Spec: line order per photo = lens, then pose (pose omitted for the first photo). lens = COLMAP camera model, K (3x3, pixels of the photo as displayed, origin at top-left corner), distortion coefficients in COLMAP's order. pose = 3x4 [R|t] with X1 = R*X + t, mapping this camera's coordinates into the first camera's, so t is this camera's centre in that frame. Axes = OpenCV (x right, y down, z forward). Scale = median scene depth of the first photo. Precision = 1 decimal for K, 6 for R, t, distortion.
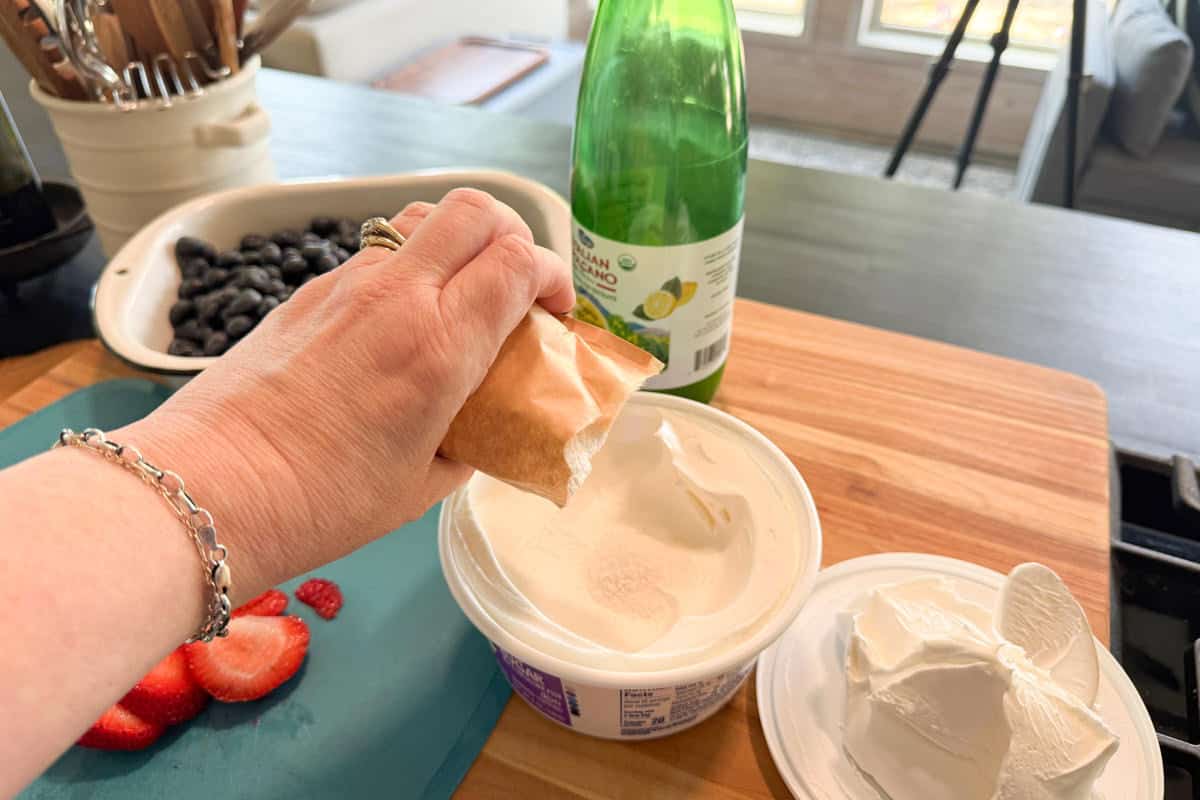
lens RADIAL K [[862.1, 0, 612.2], [0, 862.1, 399.3], [0, 0, 1]] dist [0.004770, -0.052475]
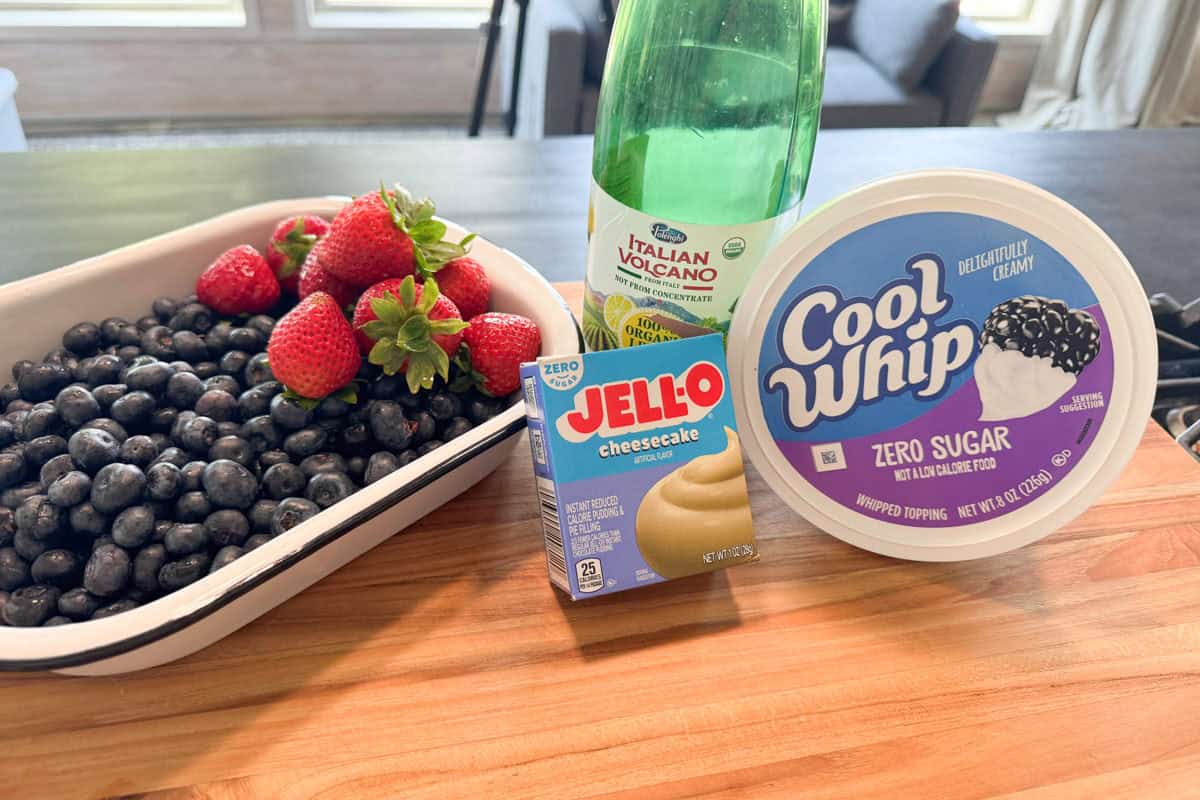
lens RADIAL K [[862.1, 0, 612.2], [0, 862.1, 399.3], [0, 0, 1]] dist [0.004770, -0.052475]
pose [[0.805109, -0.327181, 0.494724, -0.448136], [0.319098, 0.942031, 0.103706, -0.127191], [-0.499976, 0.074371, 0.862840, 0.330777]]
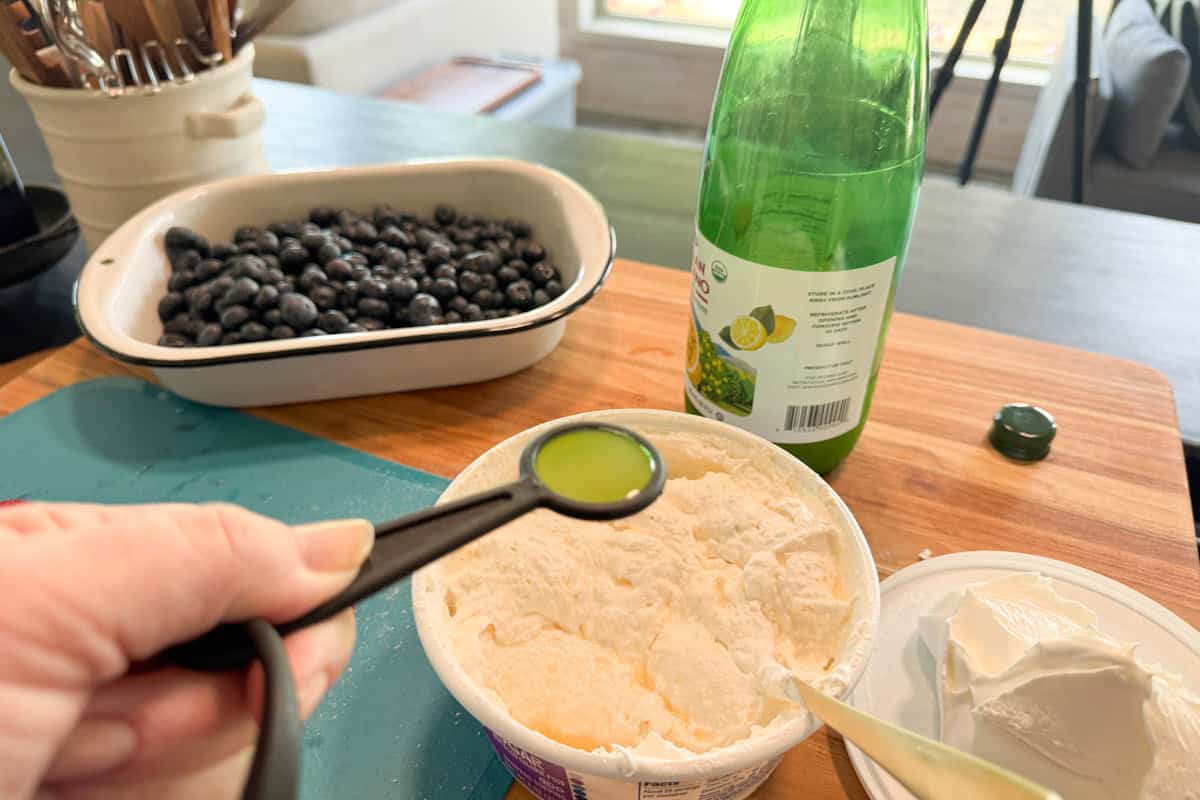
lens RADIAL K [[859.1, 0, 600.0], [0, 859.1, 400.0], [0, 0, 1]] dist [0.039176, -0.082027]
pose [[0.999919, -0.012370, -0.002889, -0.043368], [0.012282, 0.999508, -0.028868, 0.037610], [0.003244, 0.028831, 0.999579, 0.085867]]
